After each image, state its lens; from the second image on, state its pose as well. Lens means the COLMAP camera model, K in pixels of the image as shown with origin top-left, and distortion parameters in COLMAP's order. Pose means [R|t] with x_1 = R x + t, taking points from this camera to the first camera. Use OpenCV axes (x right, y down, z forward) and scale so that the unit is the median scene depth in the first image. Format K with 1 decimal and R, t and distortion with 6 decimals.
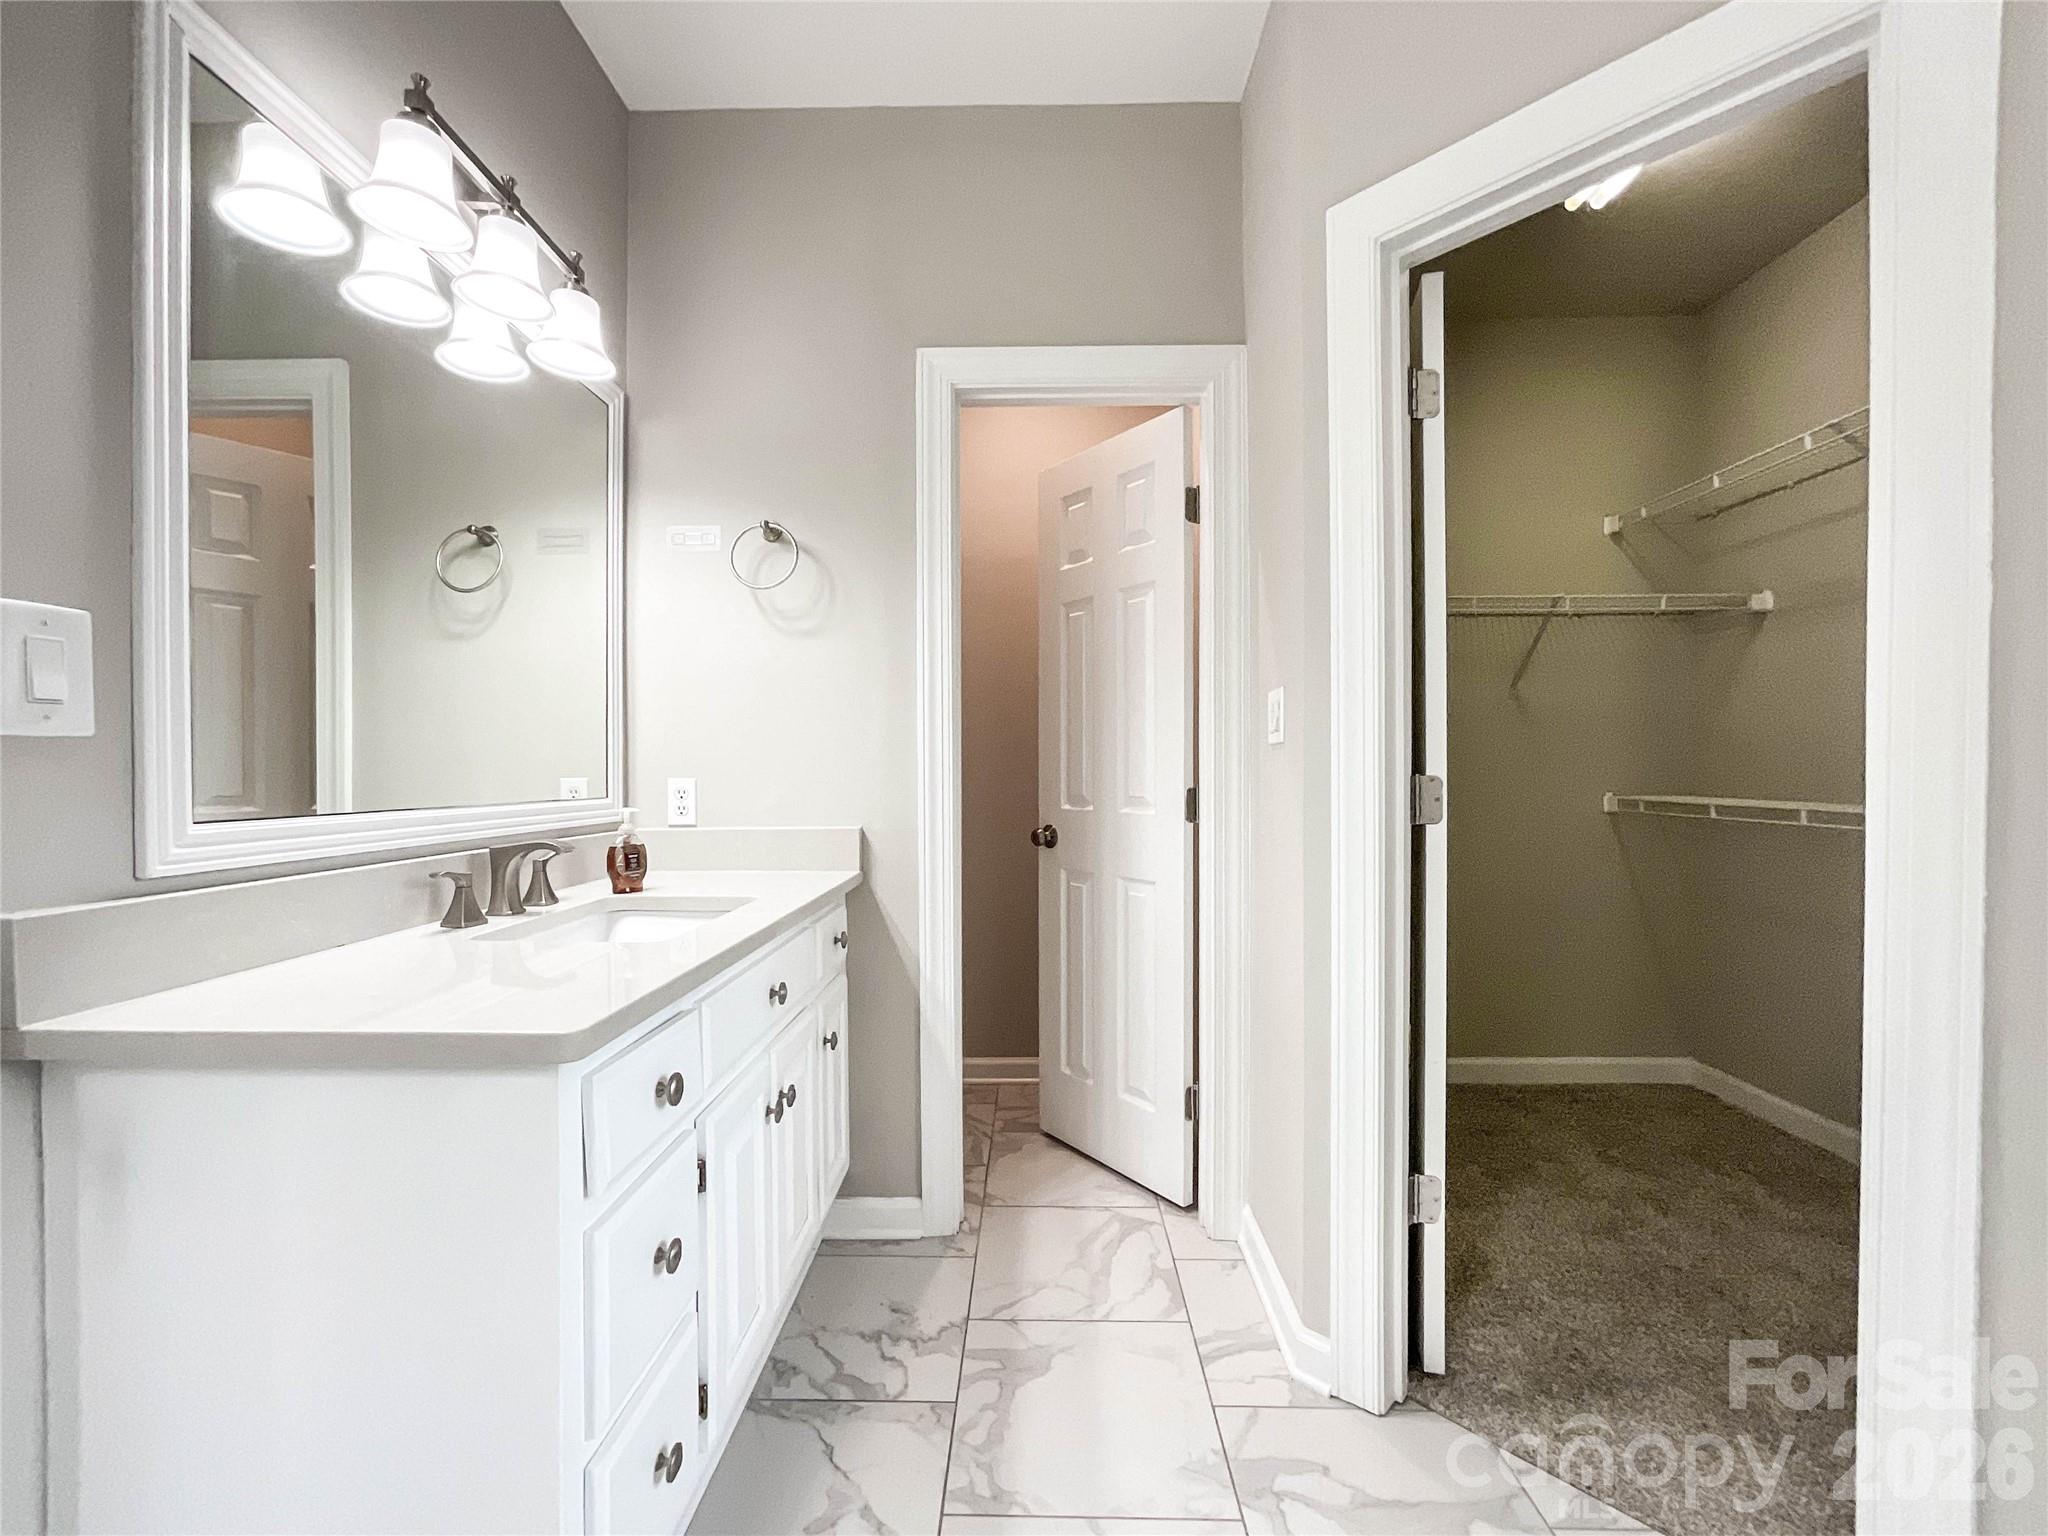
lens RADIAL K [[864.0, 0, 1038.2], [0, 864.0, 777.9], [0, 0, 1]] dist [-0.021016, 0.010283]
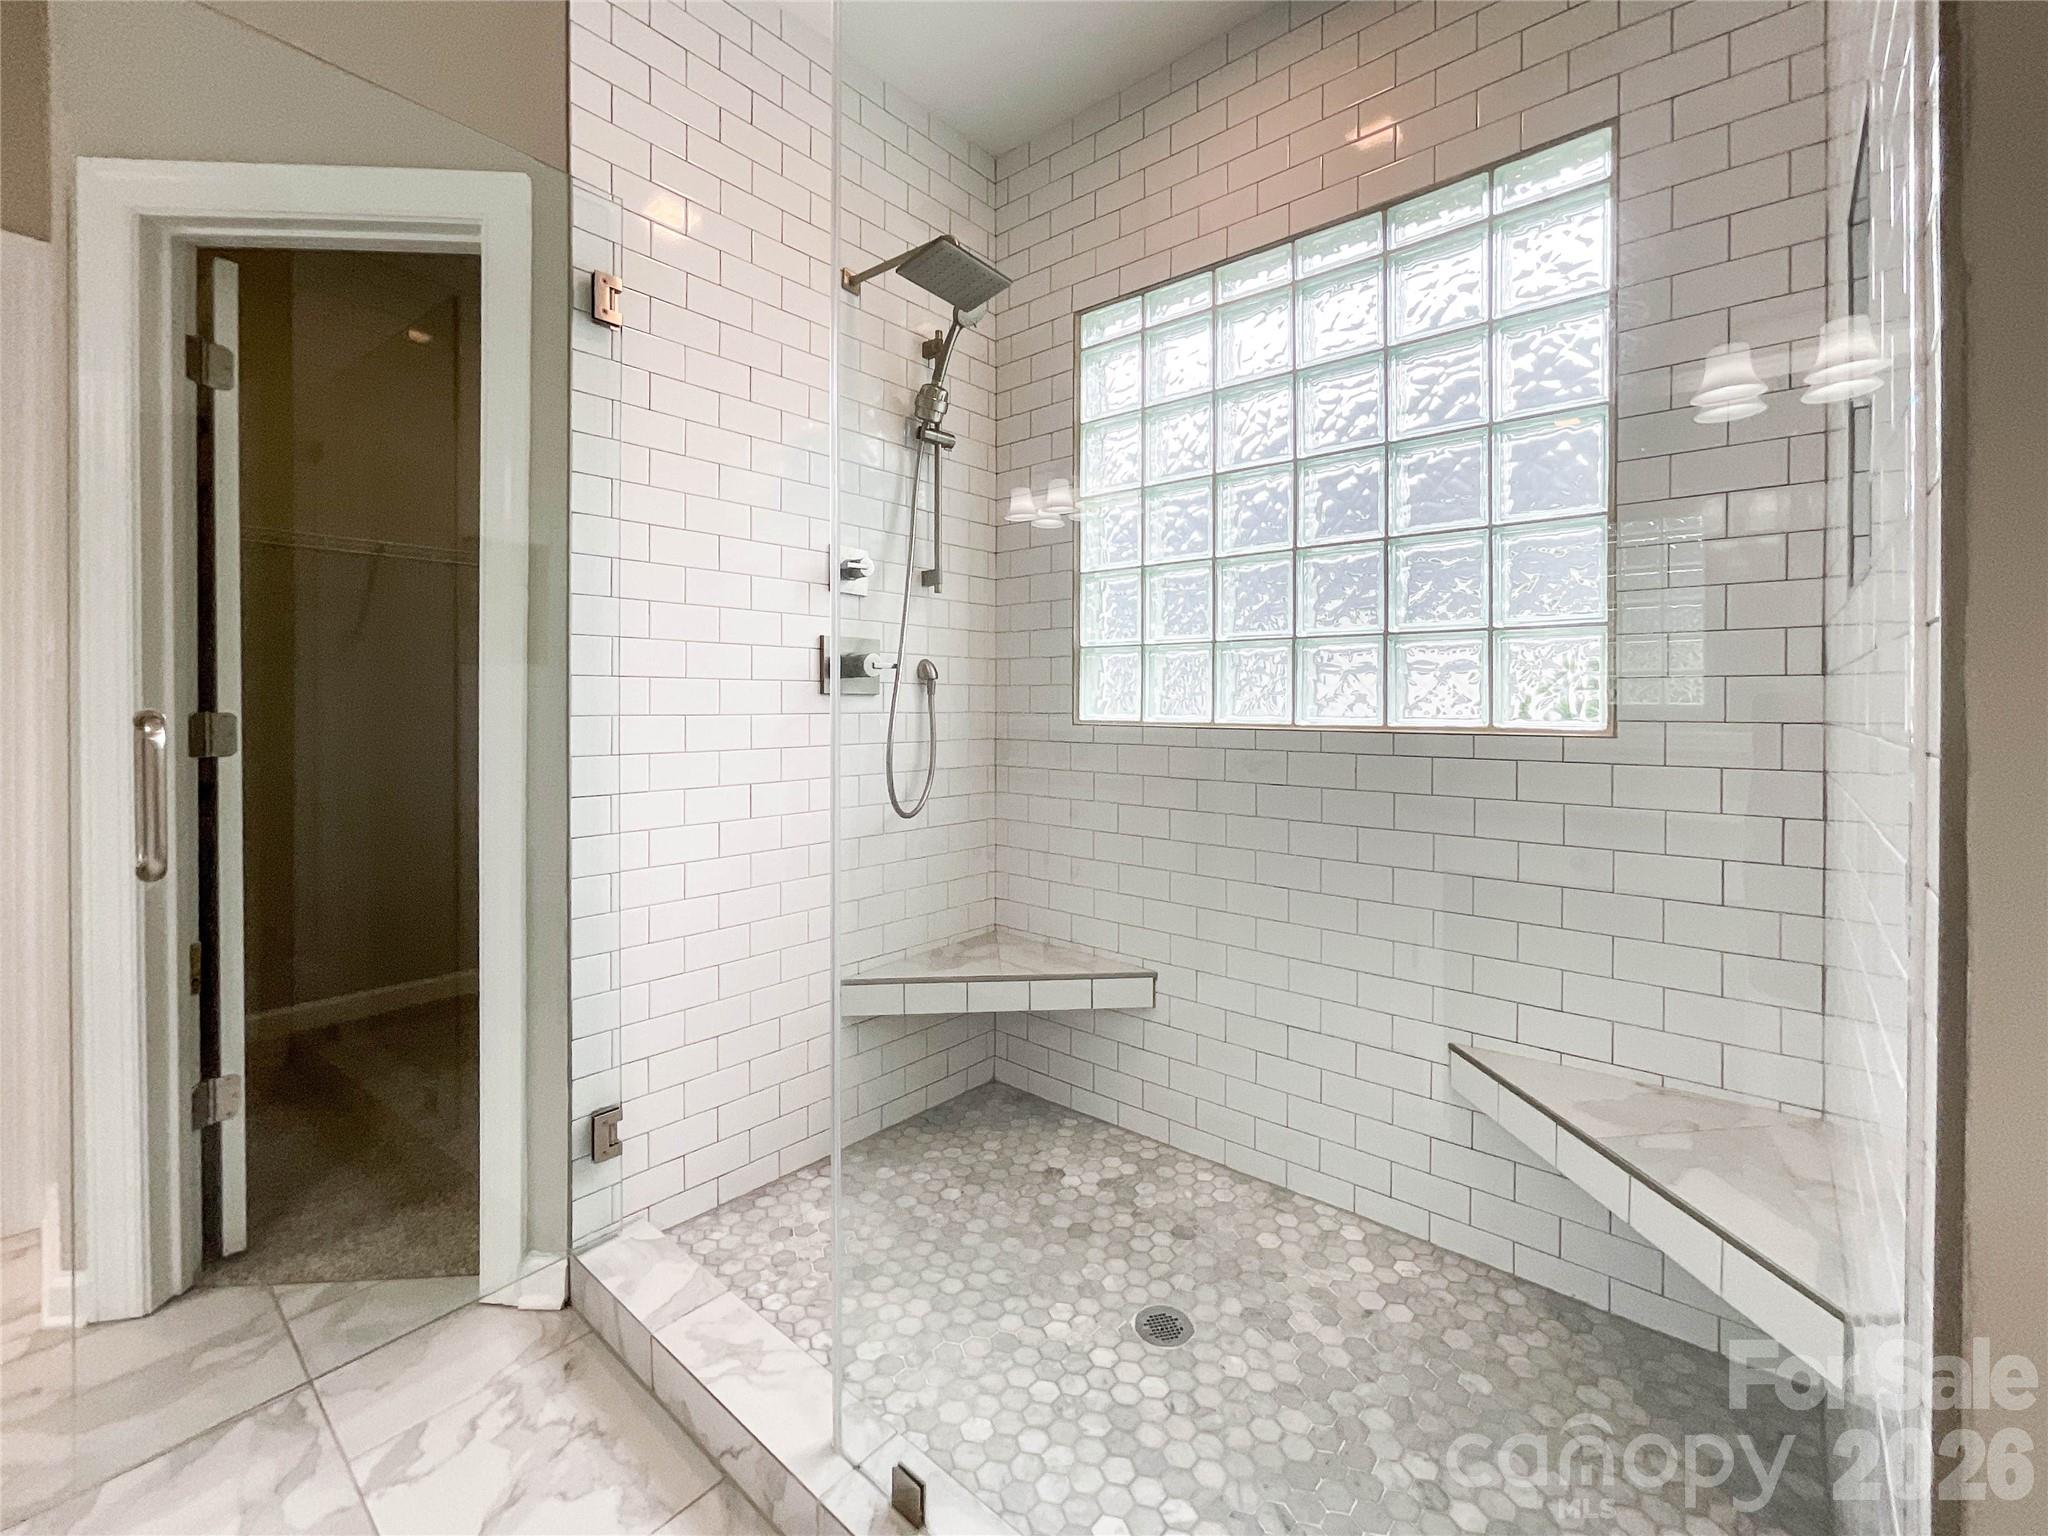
lens RADIAL K [[864.0, 0, 1008.9], [0, 864.0, 708.8], [0, 0, 1]] dist [-0.021016, 0.010283]
pose [[0.645784, 0.002711, 0.763515, 0.247648], [0.000048, 0.999994, -0.003591, -0.003484], [-0.763520, 0.002355, 0.645780, -0.449253]]
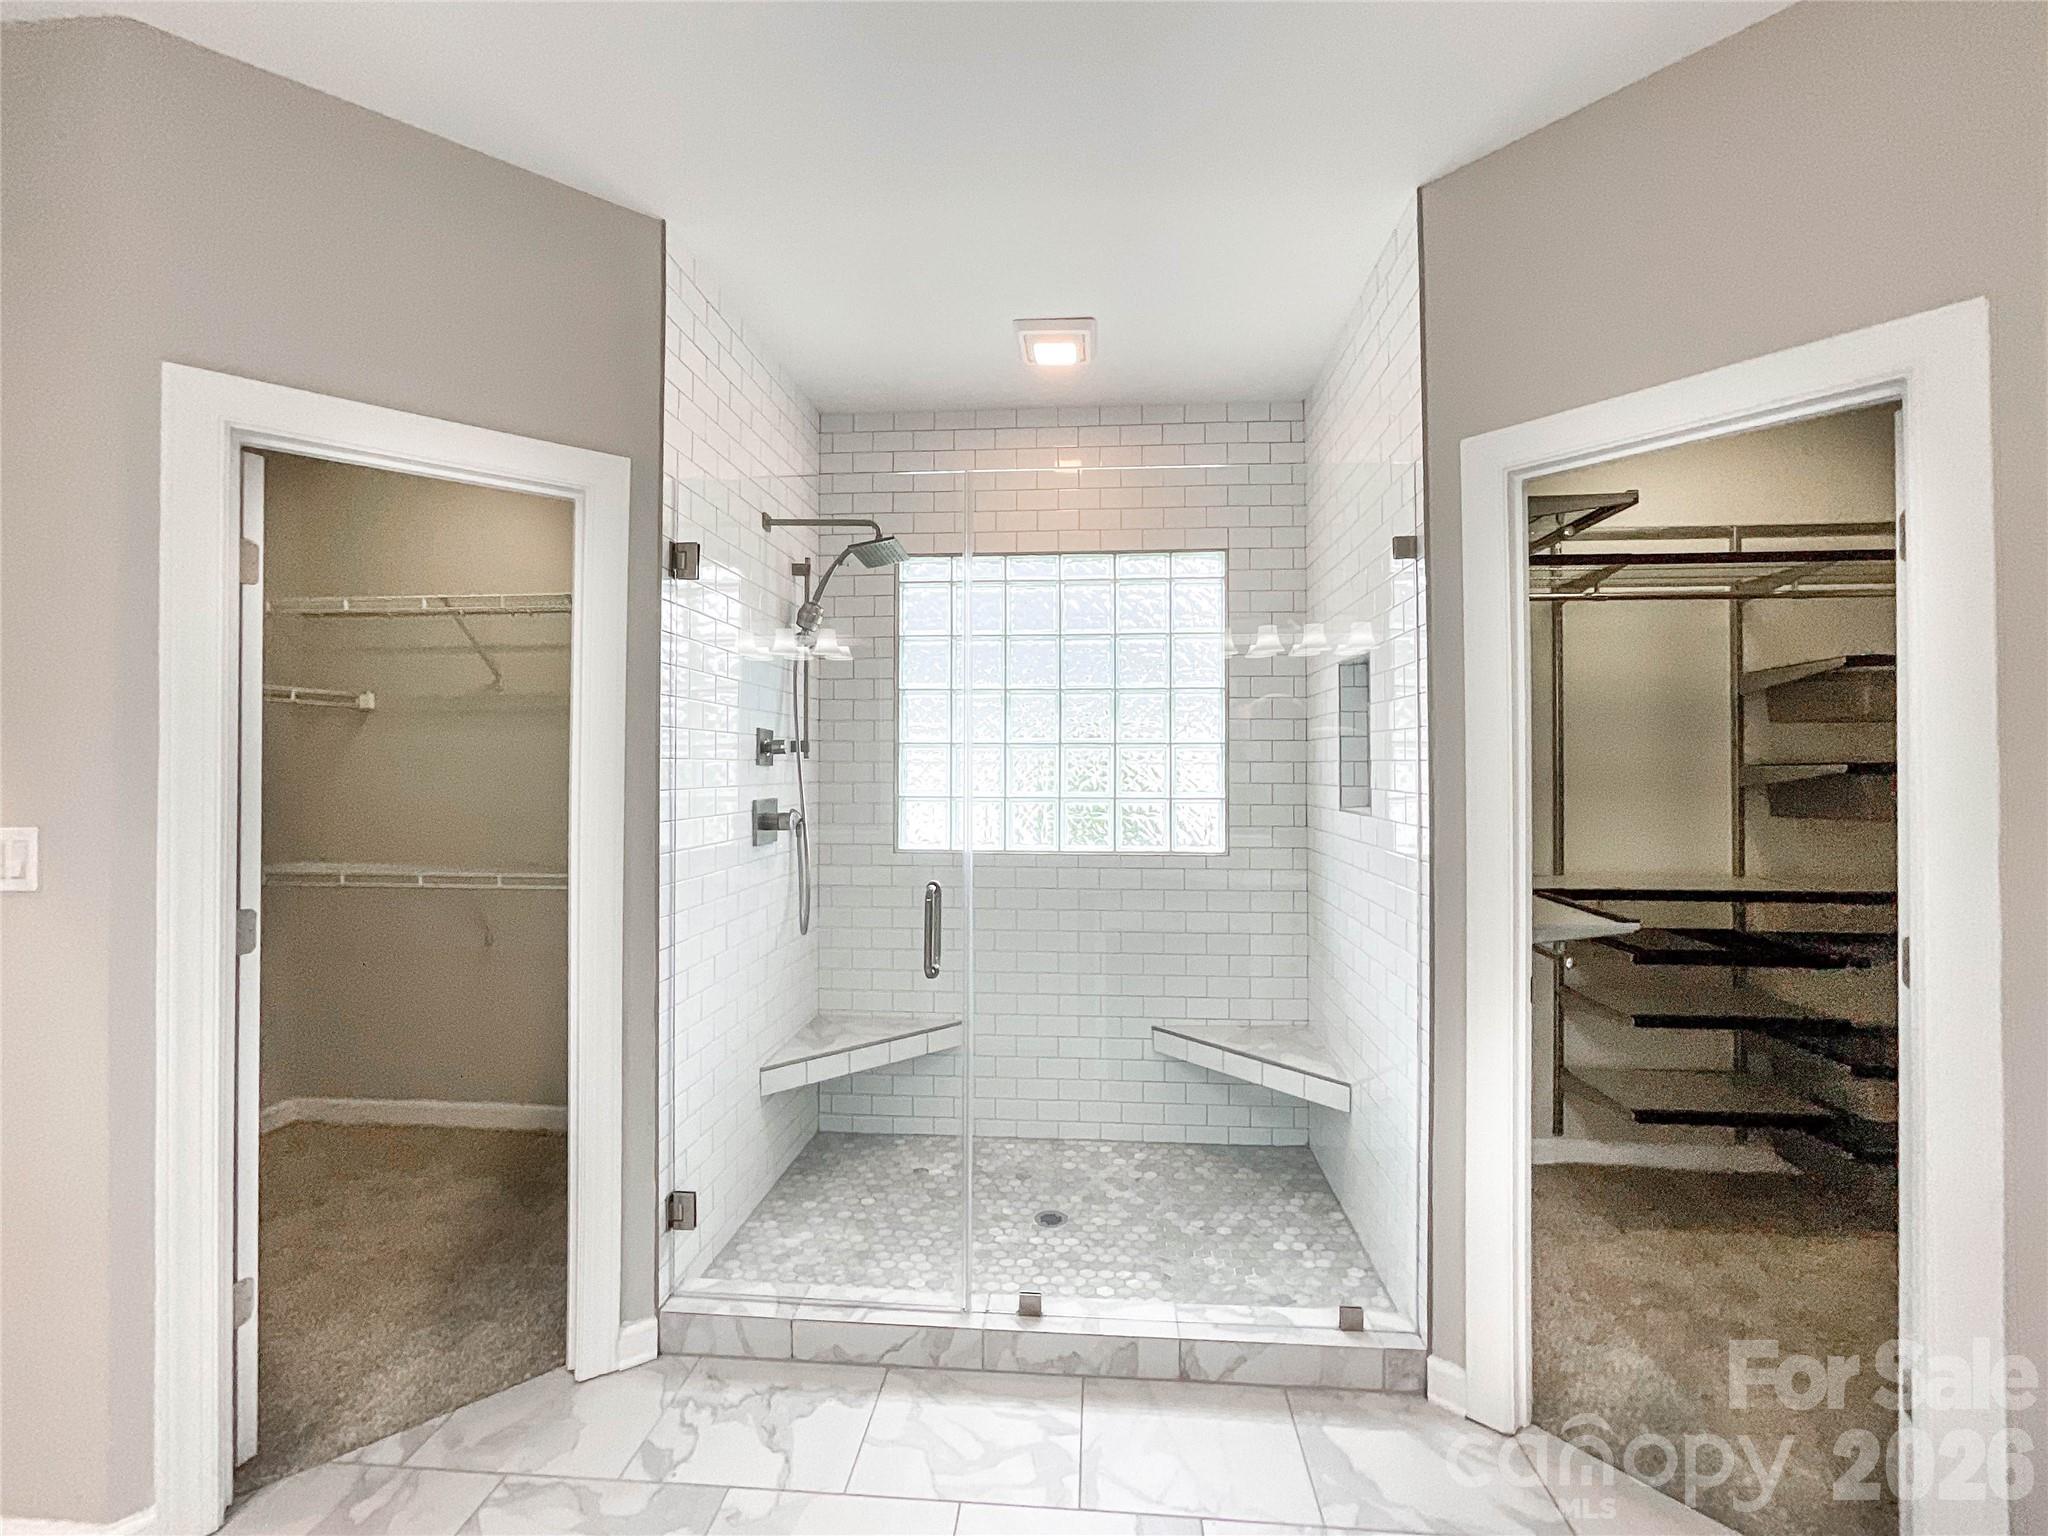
lens RADIAL K [[864.0, 0, 1022.3], [0, 864.0, 765.5], [0, 0, 1]] dist [-0.021016, 0.010283]
pose [[0.085562, 0.010588, 0.996277, -0.505344], [0.009969, 0.999884, -0.011483, -0.151106], [-0.996283, 0.010915, 0.085446, -0.076673]]
